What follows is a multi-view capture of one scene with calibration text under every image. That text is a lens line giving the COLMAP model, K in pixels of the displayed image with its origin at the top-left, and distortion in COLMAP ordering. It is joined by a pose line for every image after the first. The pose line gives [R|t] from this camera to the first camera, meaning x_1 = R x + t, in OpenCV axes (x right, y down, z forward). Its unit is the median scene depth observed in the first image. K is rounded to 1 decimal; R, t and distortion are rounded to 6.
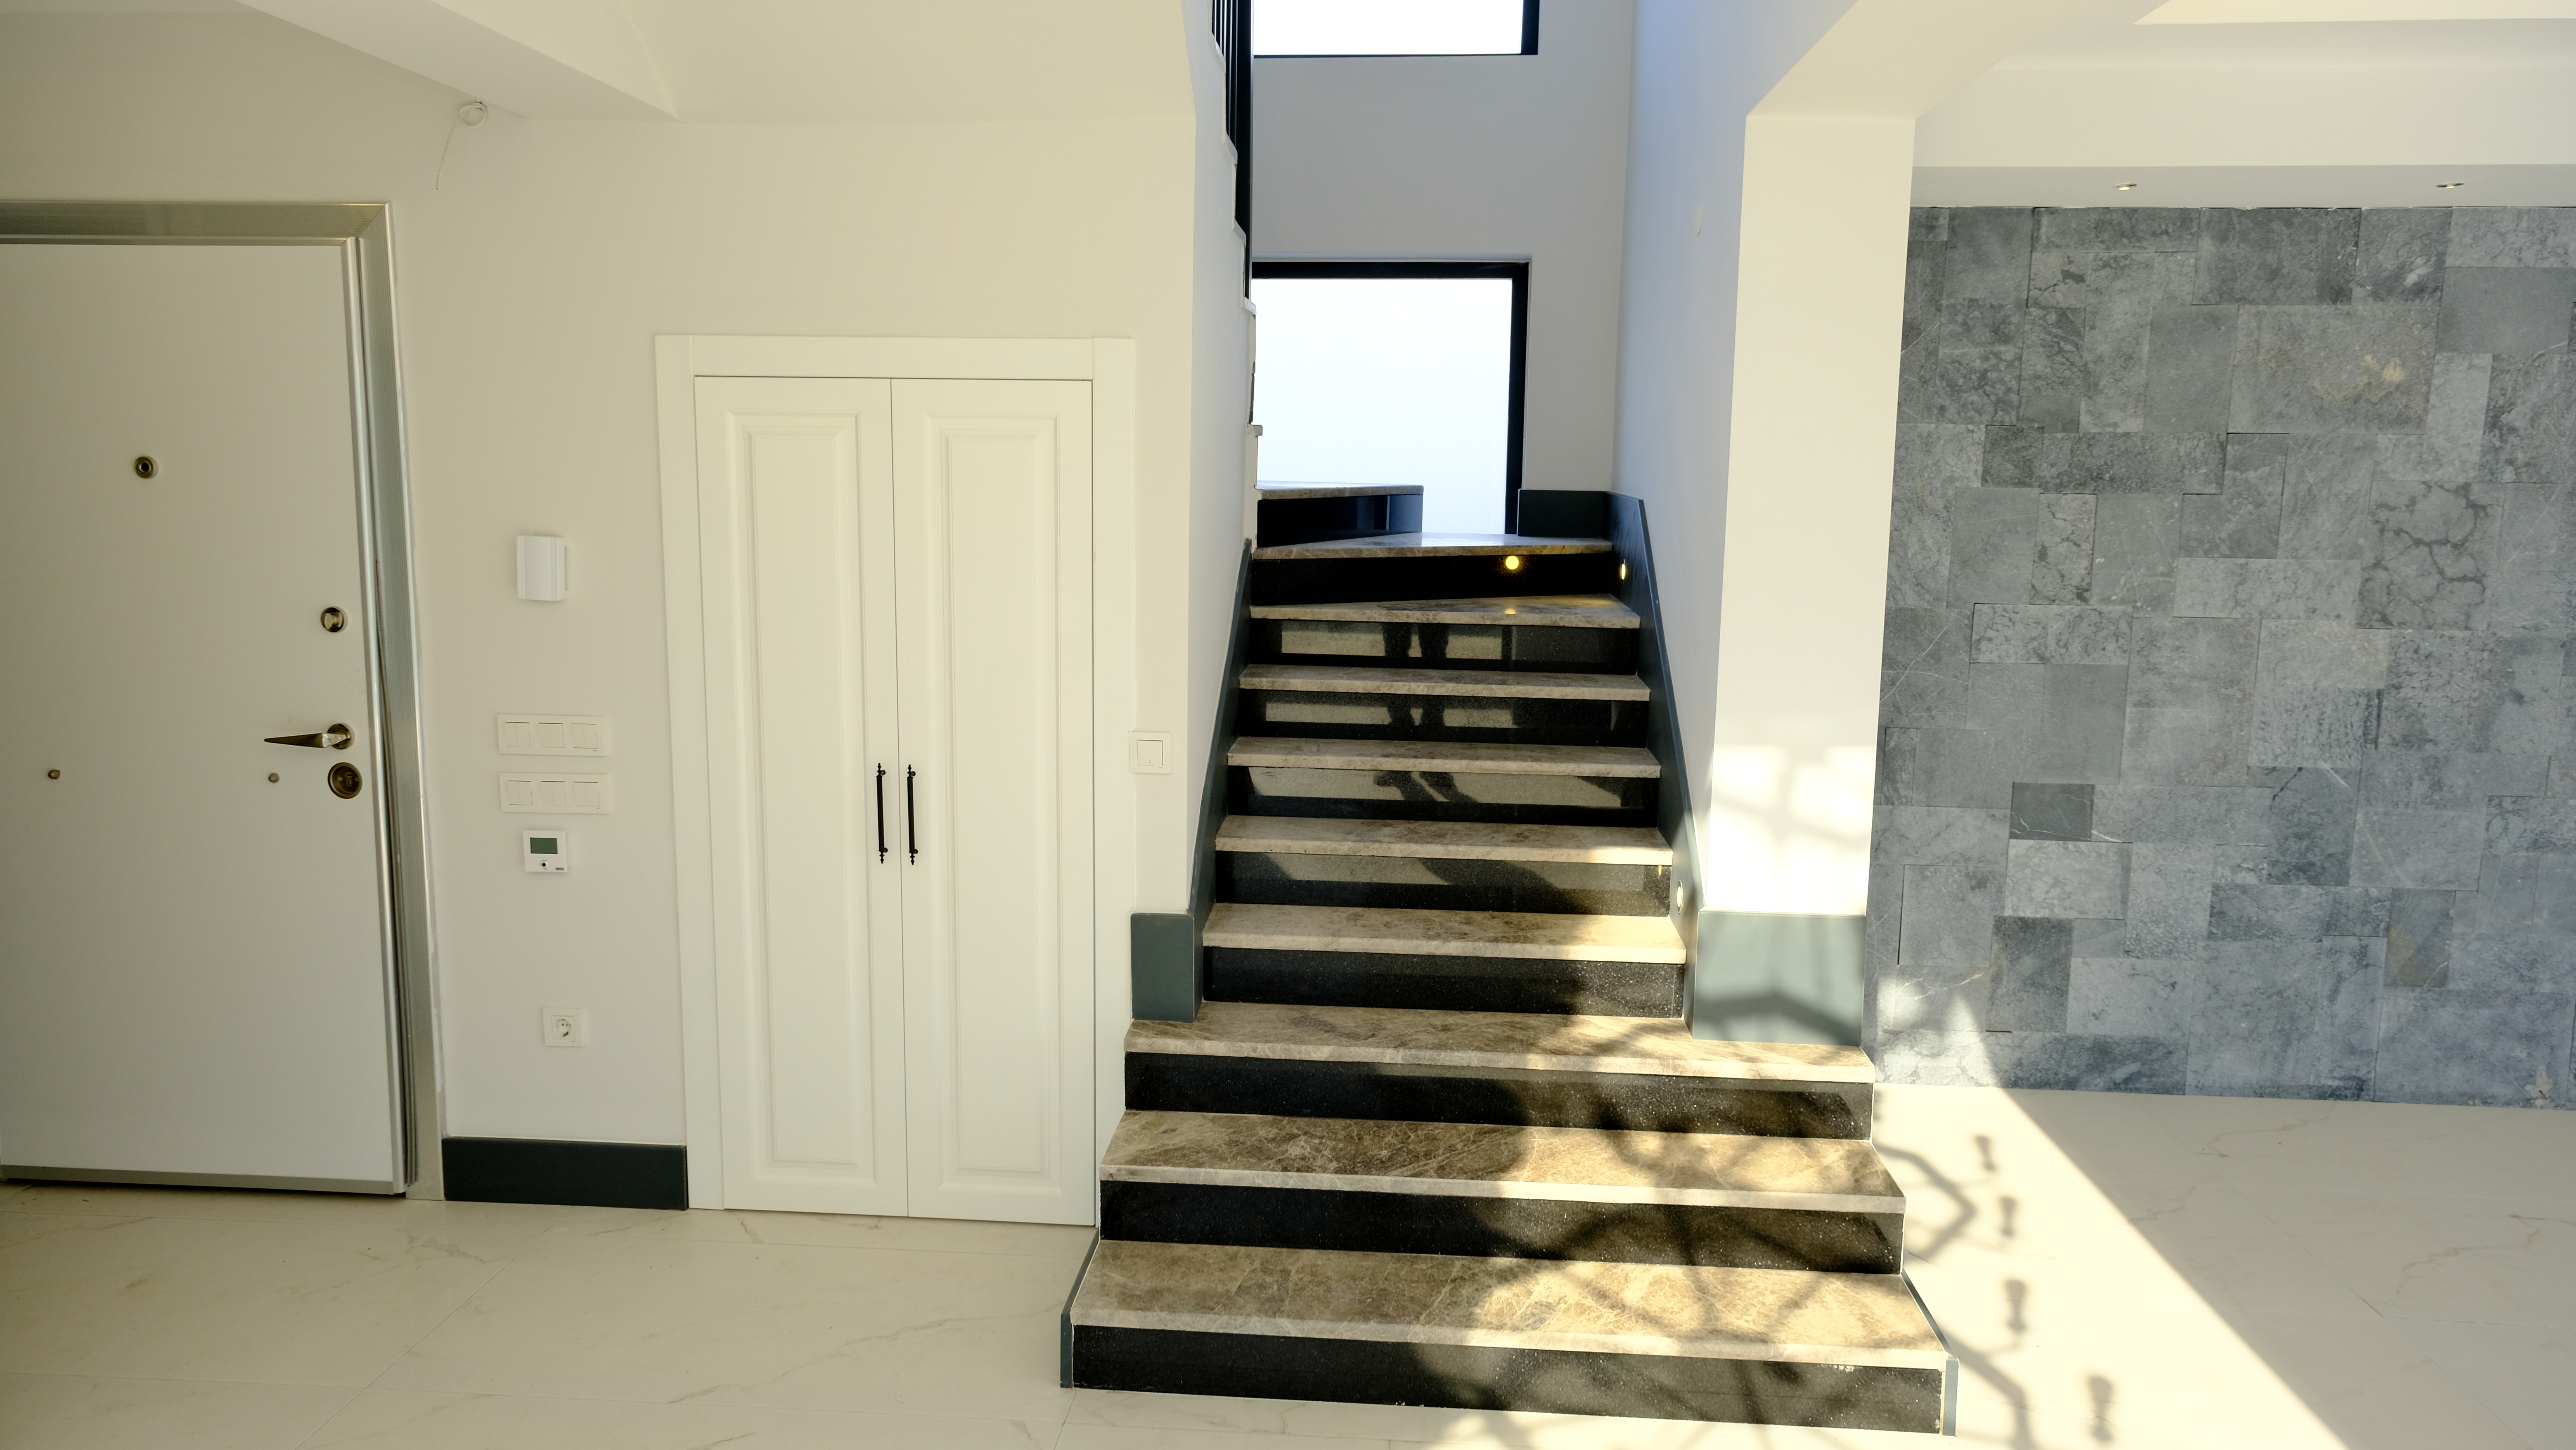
lens RADIAL K [[1759.6, 0, 1295.0], [0, 1759.6, 724.2], [0, 0, 1]] dist [0.000790, 0.014632]
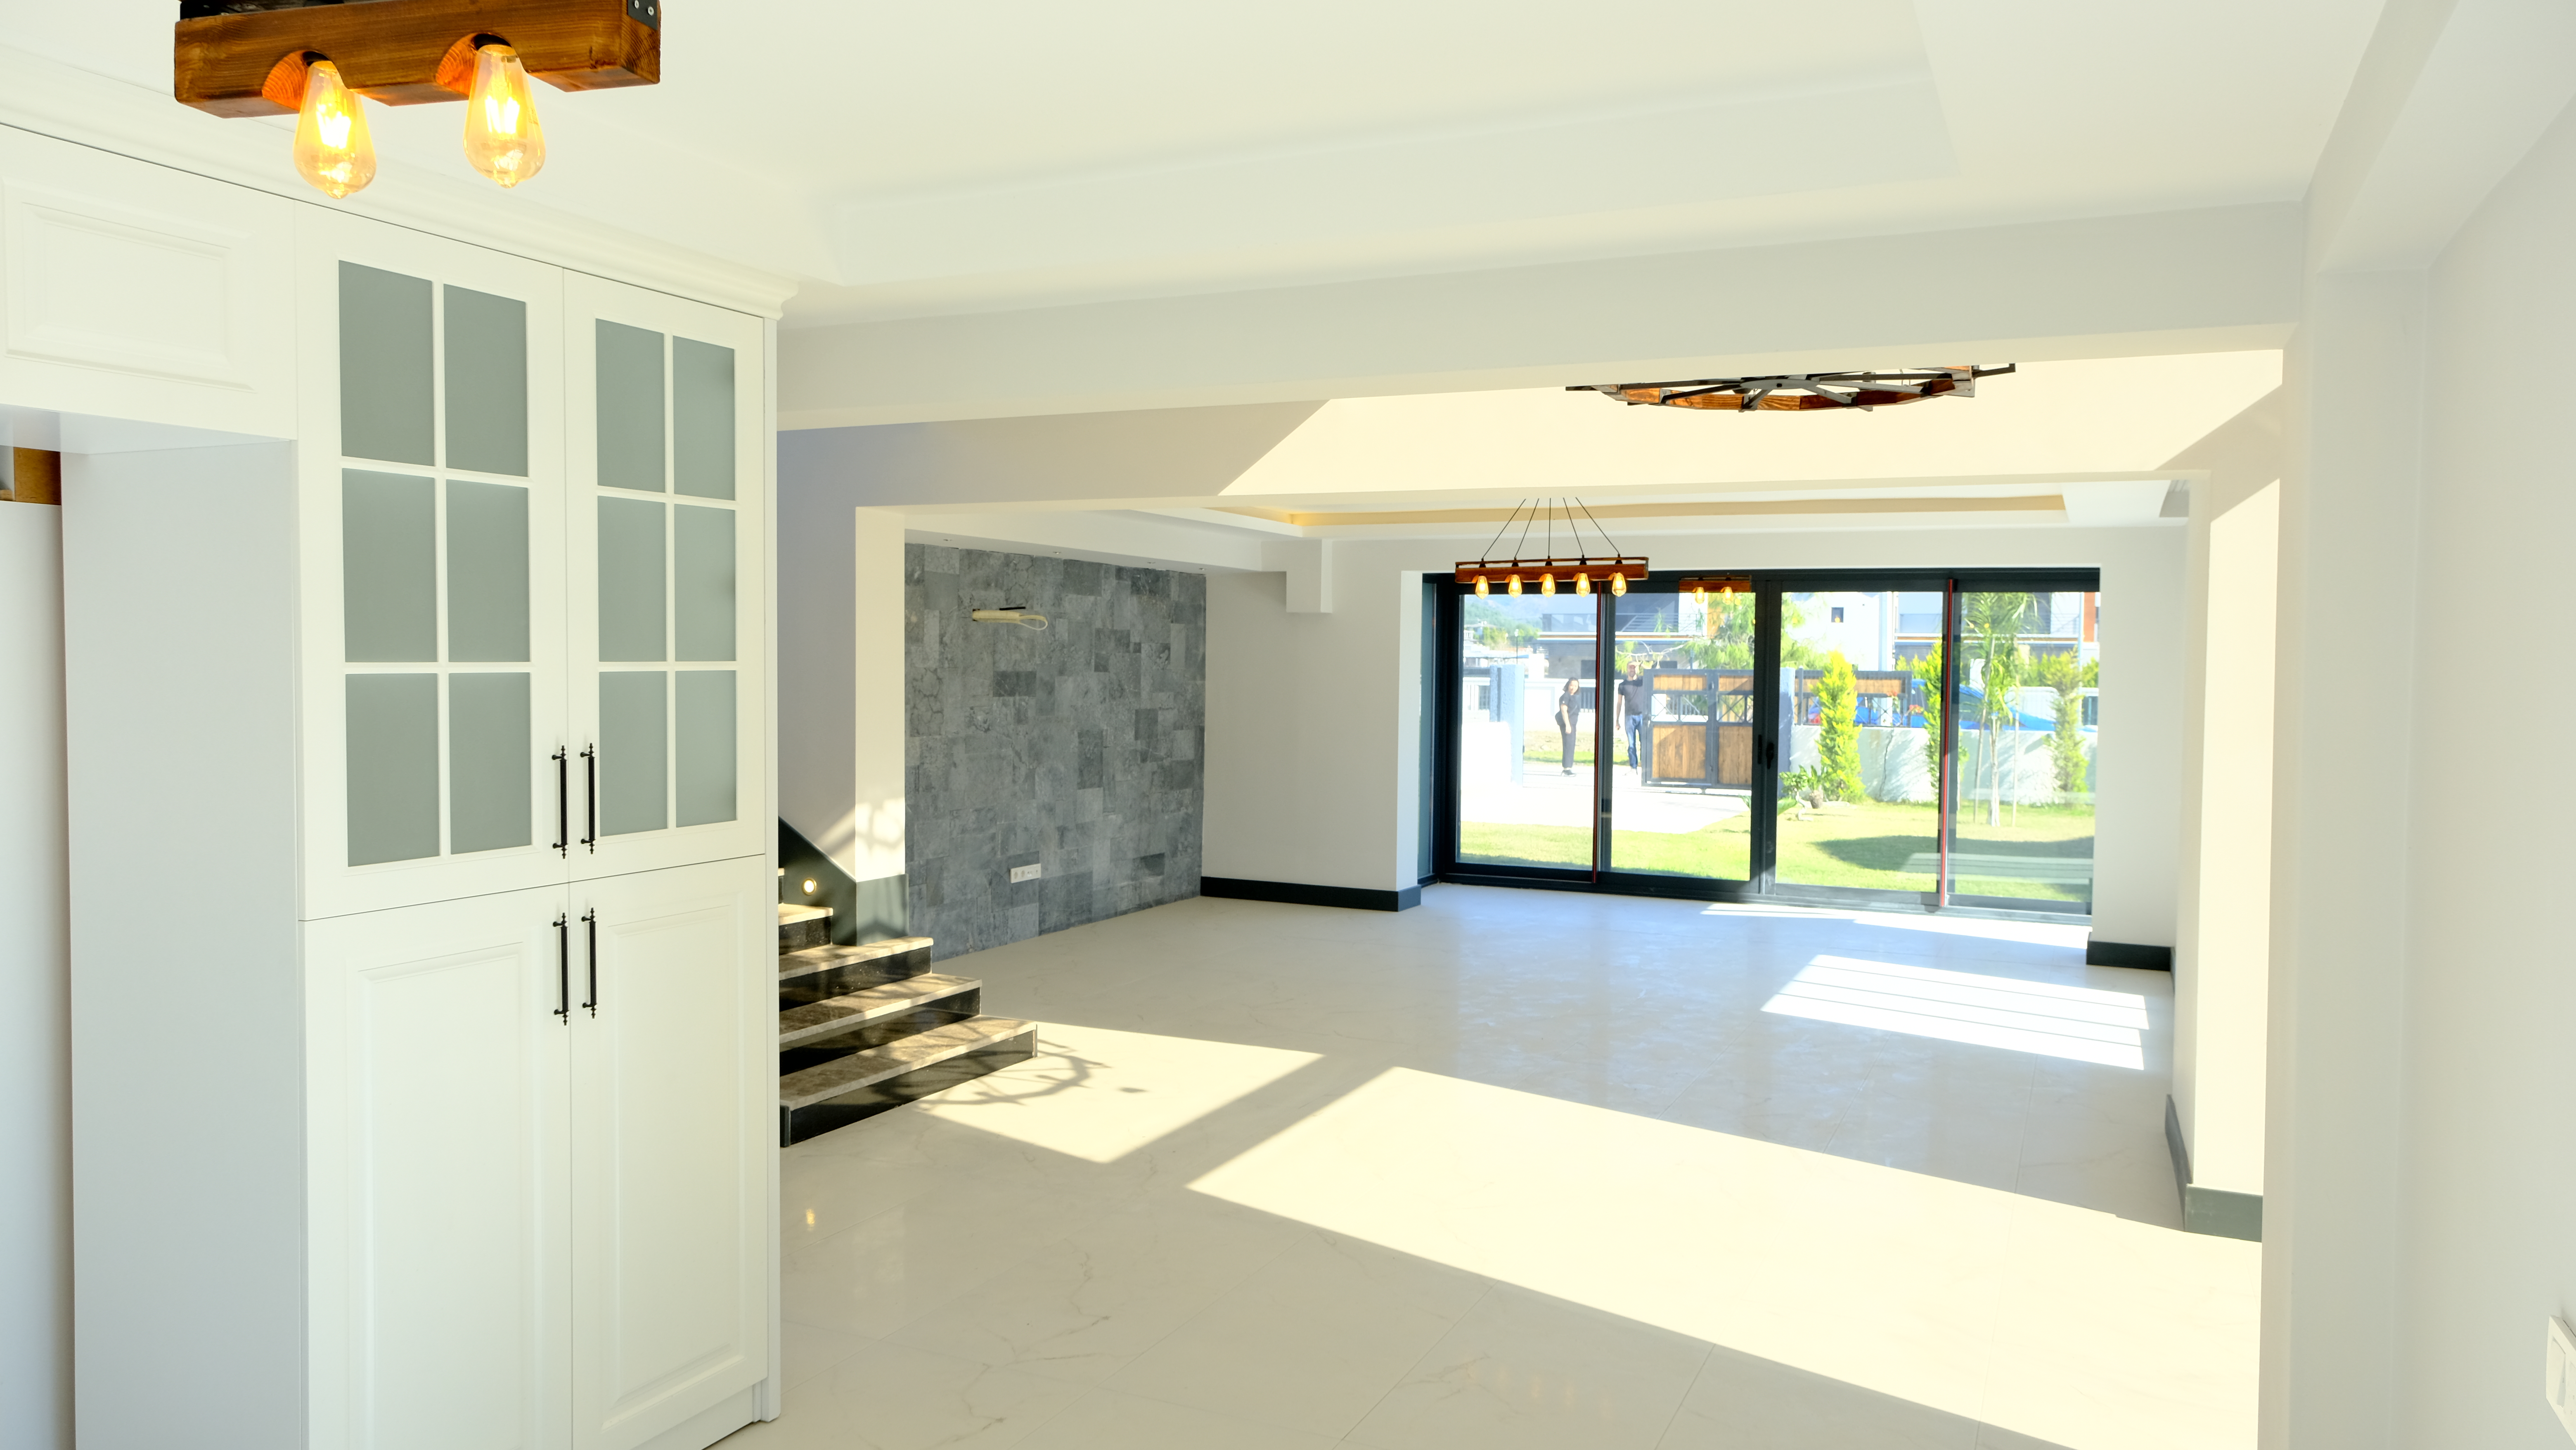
lens RADIAL K [[1759.6, 0, 1291.3], [0, 1759.6, 722.8], [0, 0, 1]] dist [0.000790, 0.014632]
pose [[0.375710, -0.050301, 0.925371, -1.181391], [0.127133, 0.991883, 0.002299, -0.018626], [-0.917976, 0.116782, 0.379055, -0.220370]]
